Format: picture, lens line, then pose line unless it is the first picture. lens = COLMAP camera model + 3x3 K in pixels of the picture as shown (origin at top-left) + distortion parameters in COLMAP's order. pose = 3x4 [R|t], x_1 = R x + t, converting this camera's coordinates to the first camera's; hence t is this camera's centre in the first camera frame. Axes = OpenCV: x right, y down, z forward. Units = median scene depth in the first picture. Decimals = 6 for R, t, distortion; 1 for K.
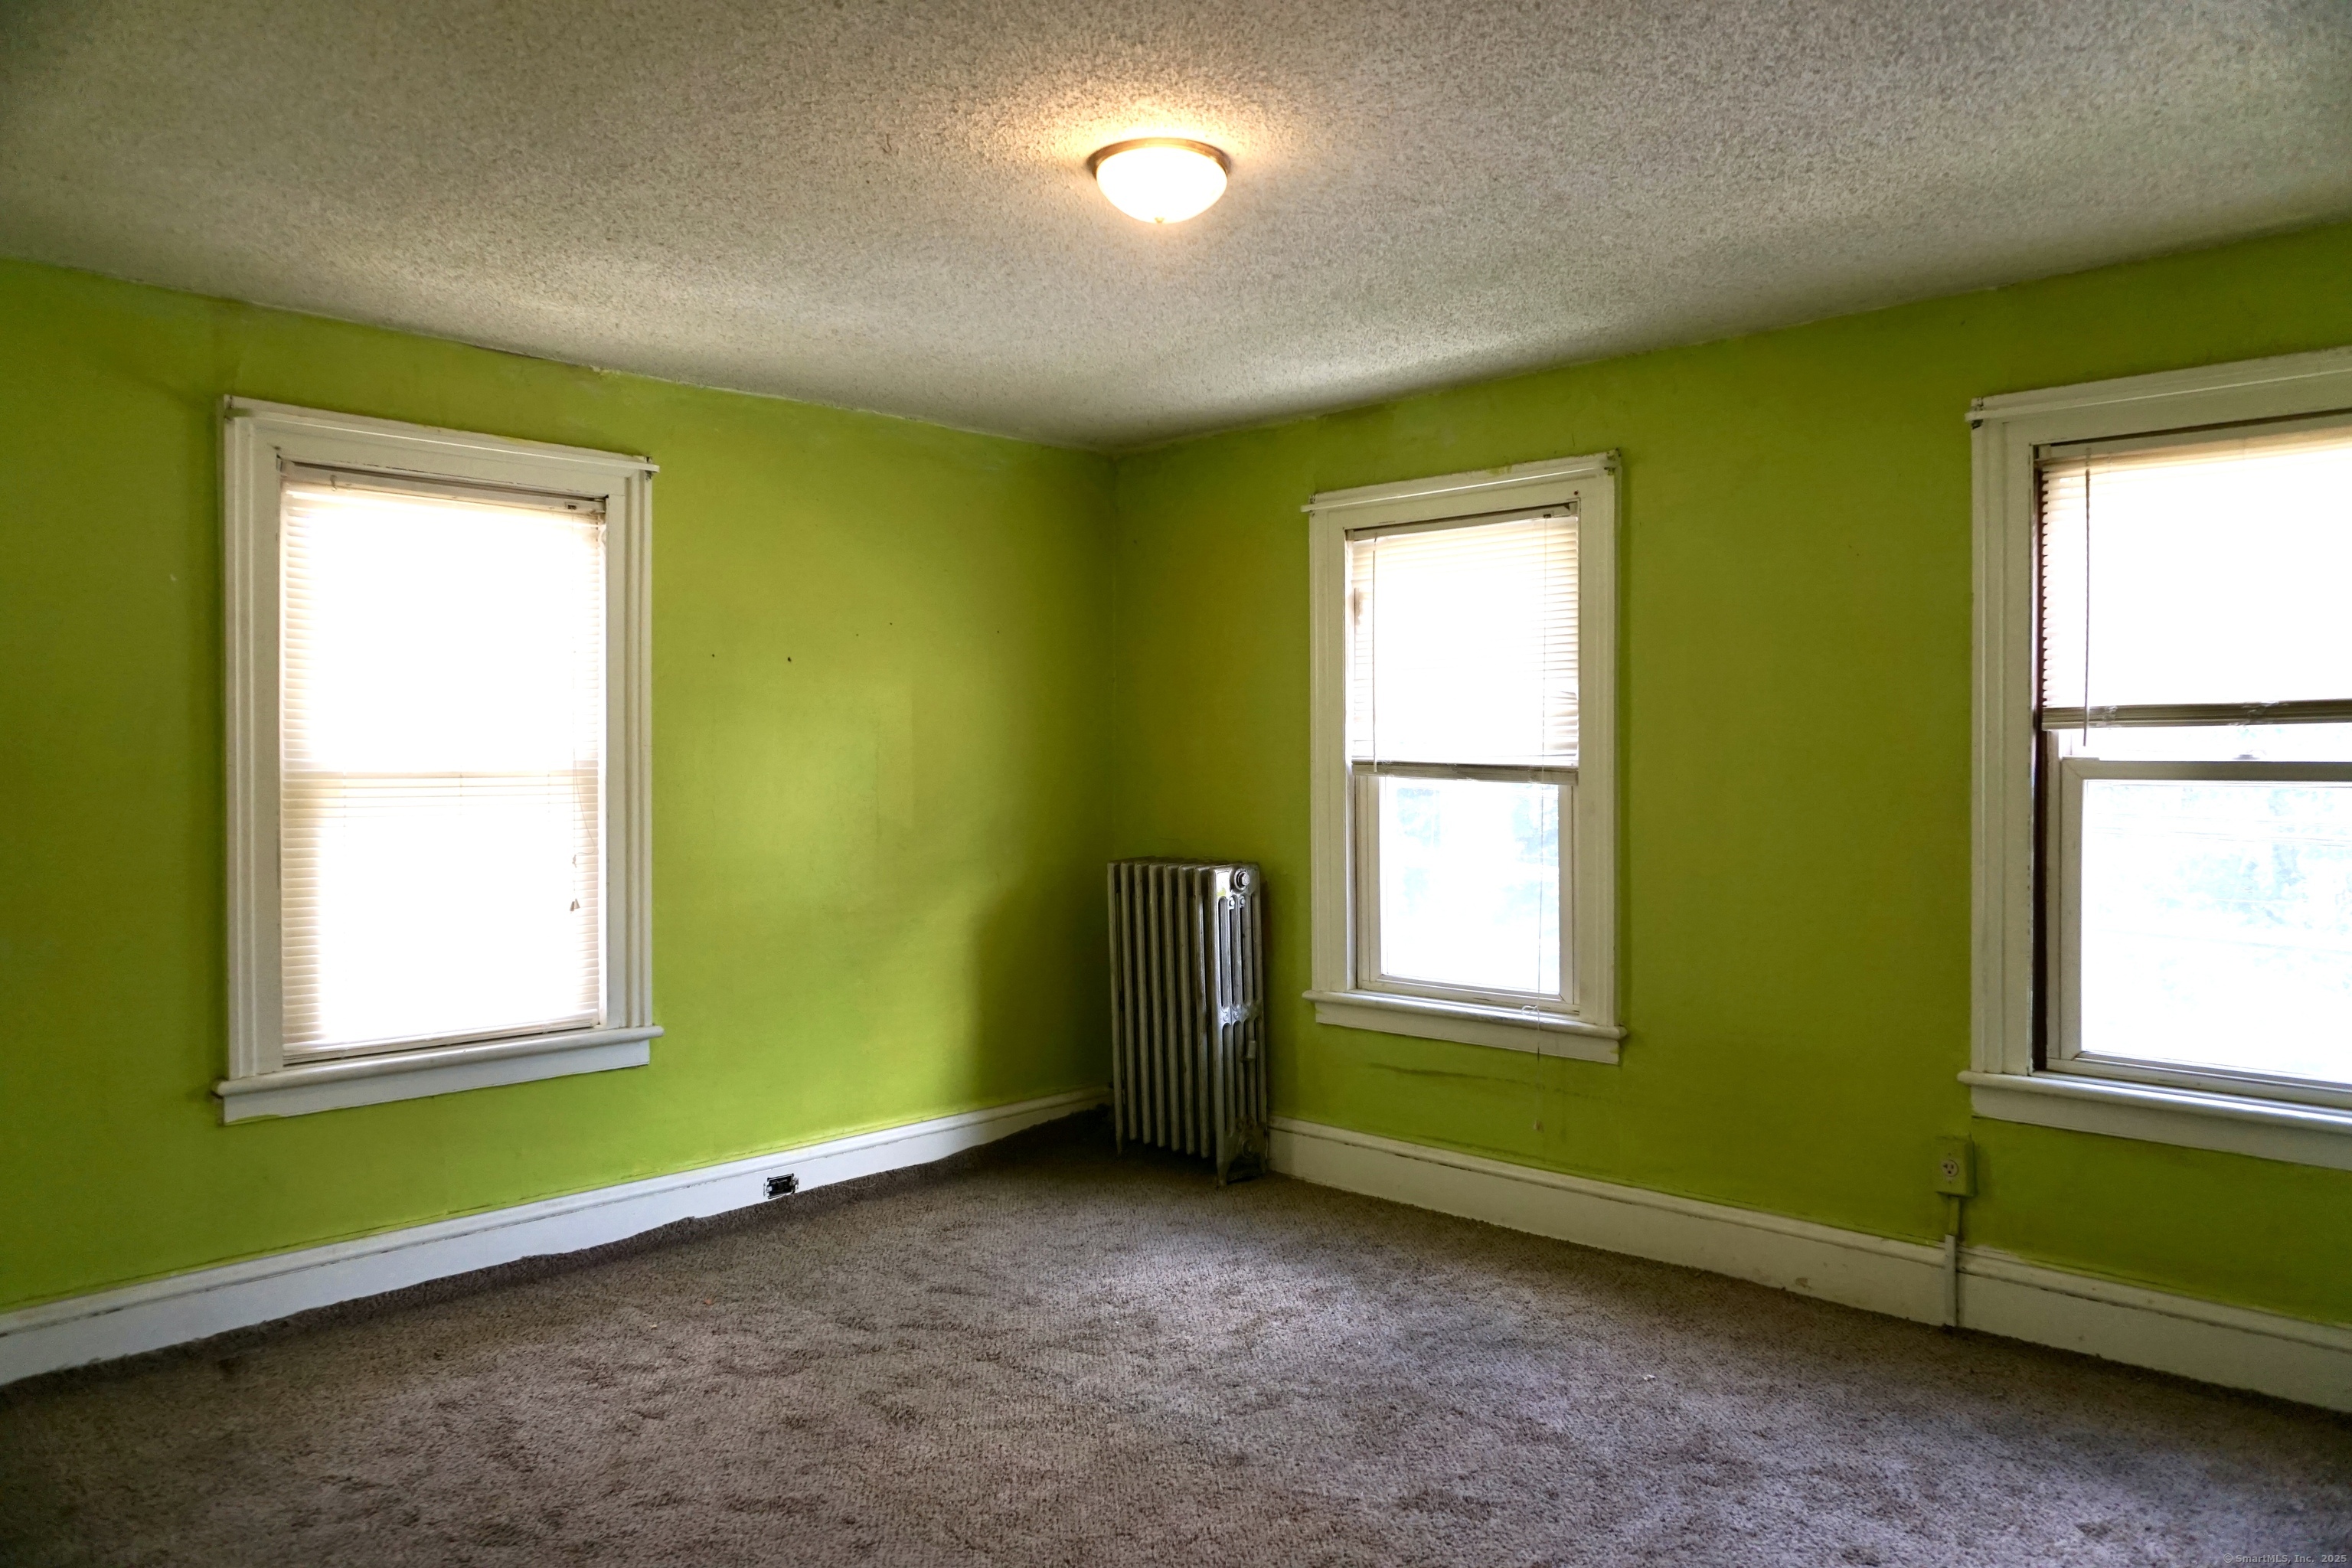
lens RADIAL K [[1594.8, 0, 1189.0], [0, 1594.8, 764.4], [0, 0, 1]] dist [-0.043814, 0.035081]
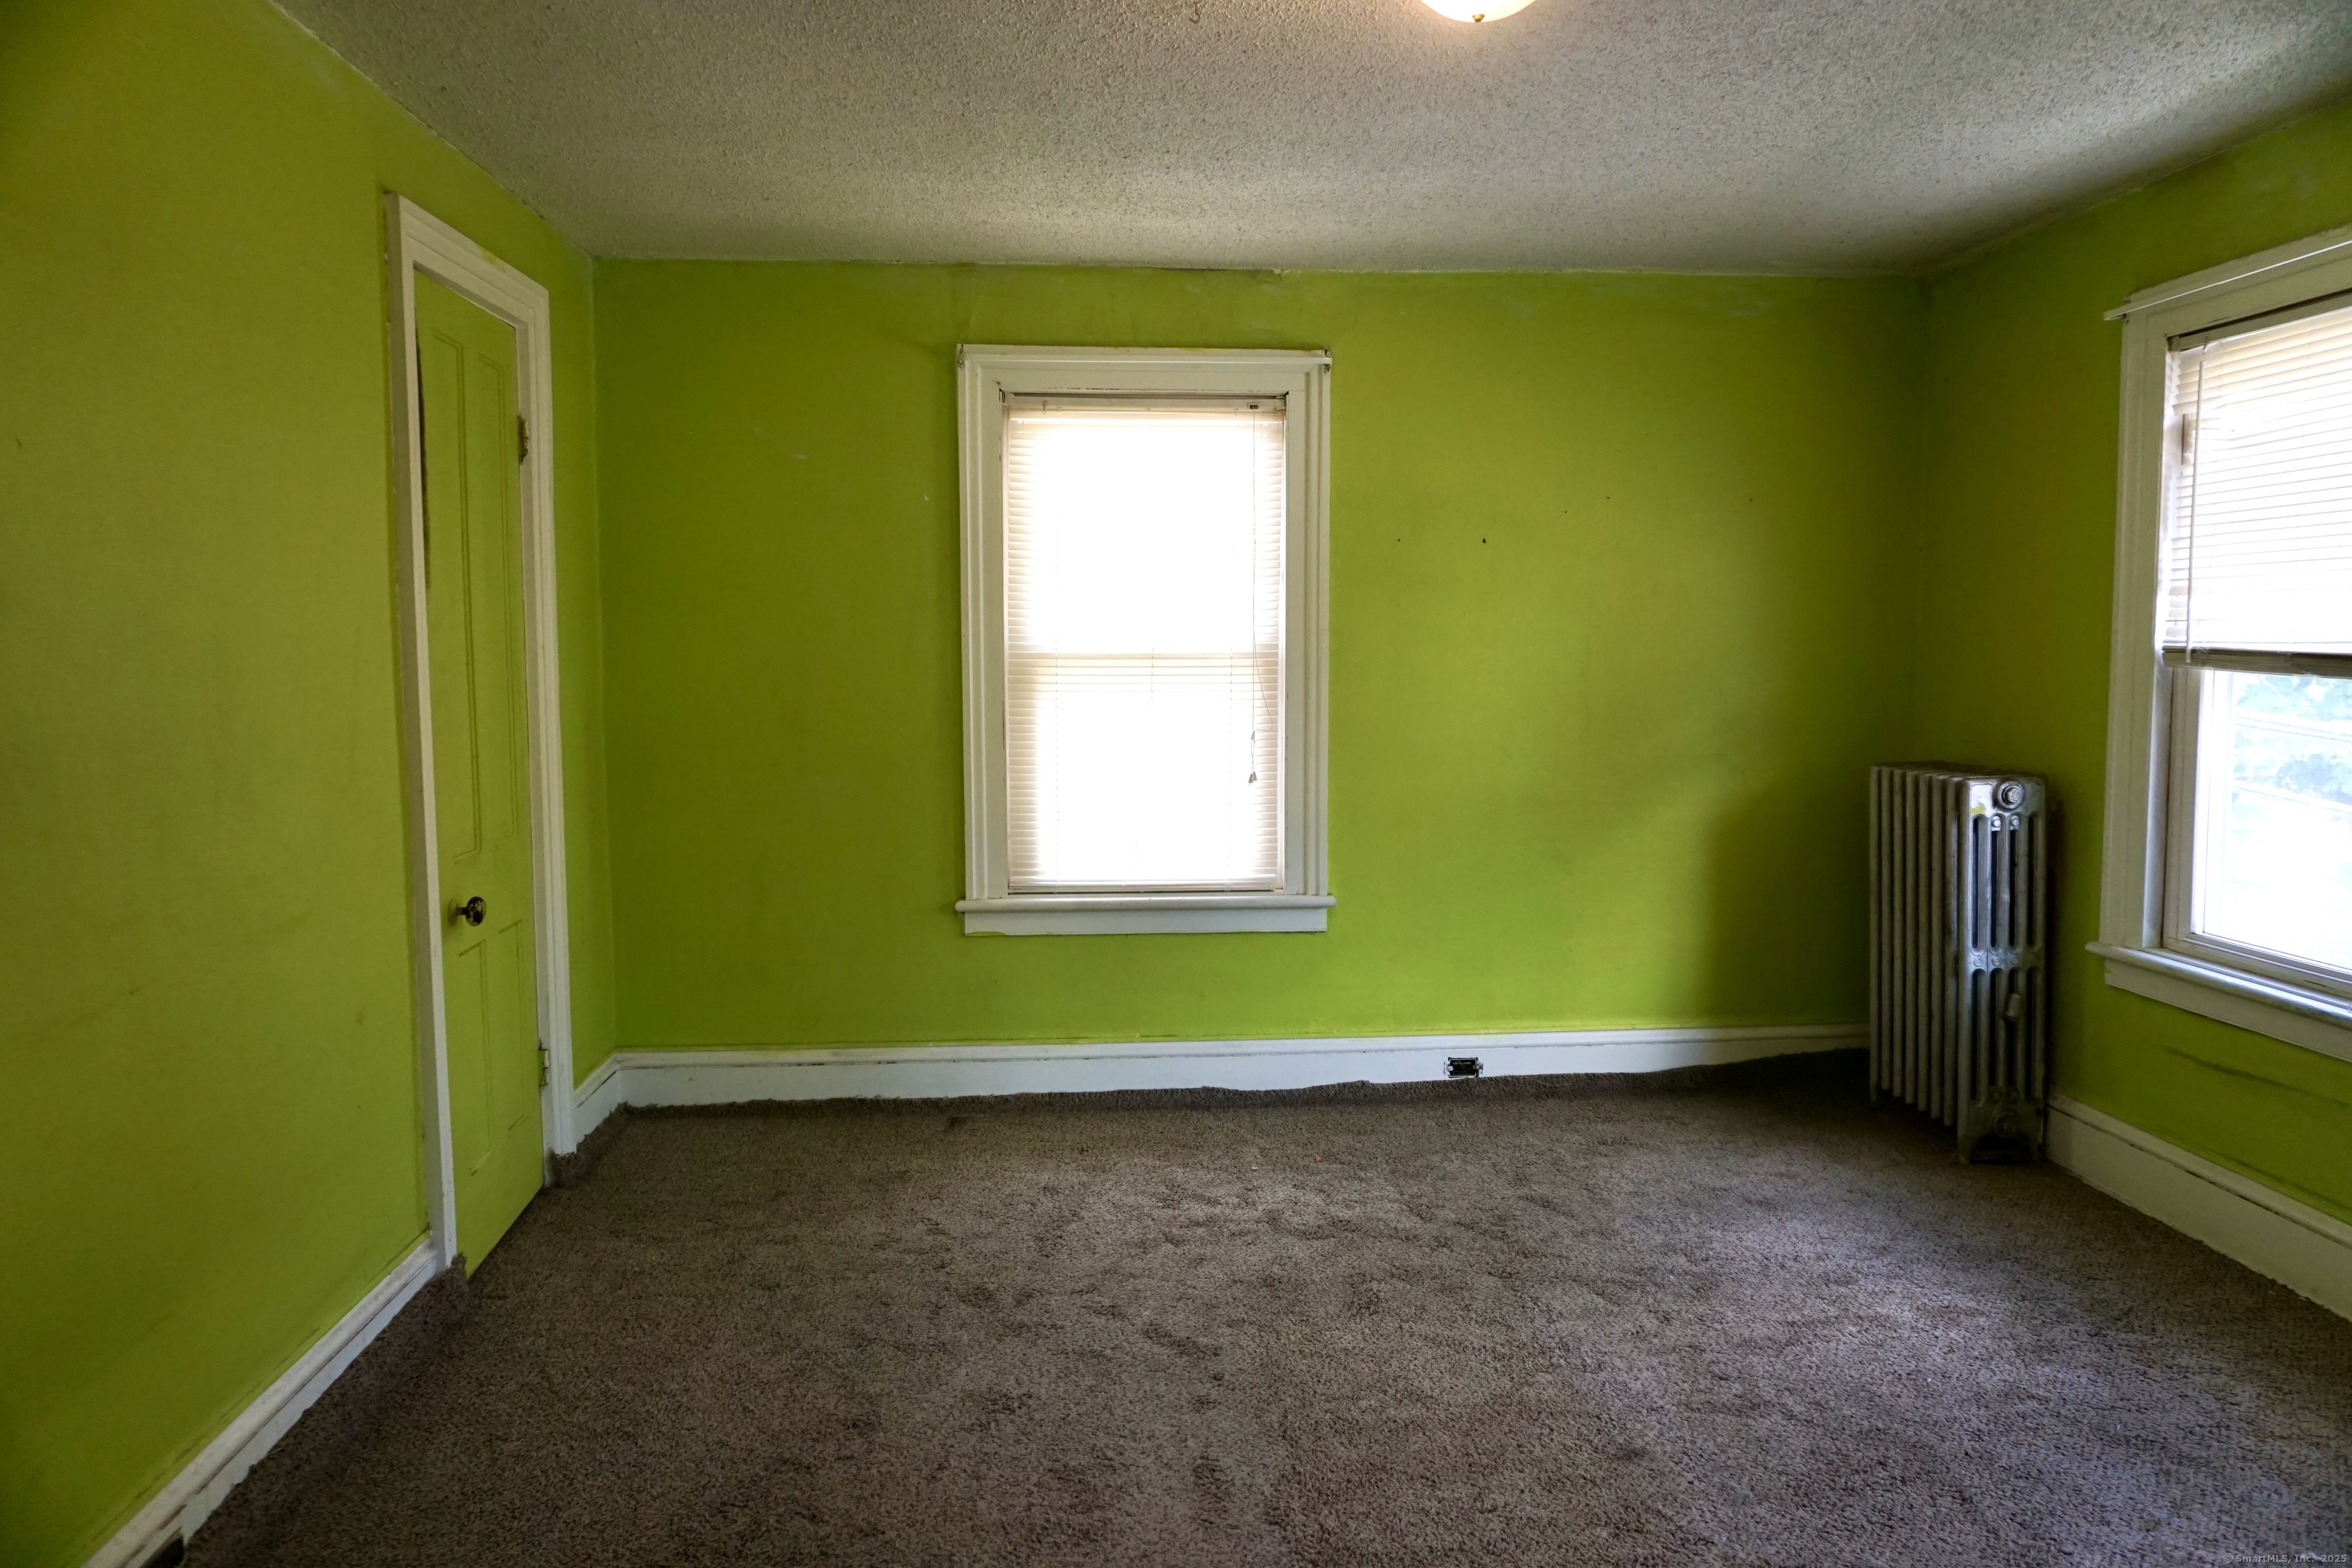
lens RADIAL K [[1594.8, 0, 1186.9], [0, 1594.8, 764.8], [0, 0, 1]] dist [-0.043814, 0.035081]
pose [[0.741423, 0.053087, -0.668935, 0.311811], [-0.002802, 0.997102, 0.076025, -0.002752], [0.671033, -0.054493, 0.739423, 0.162516]]
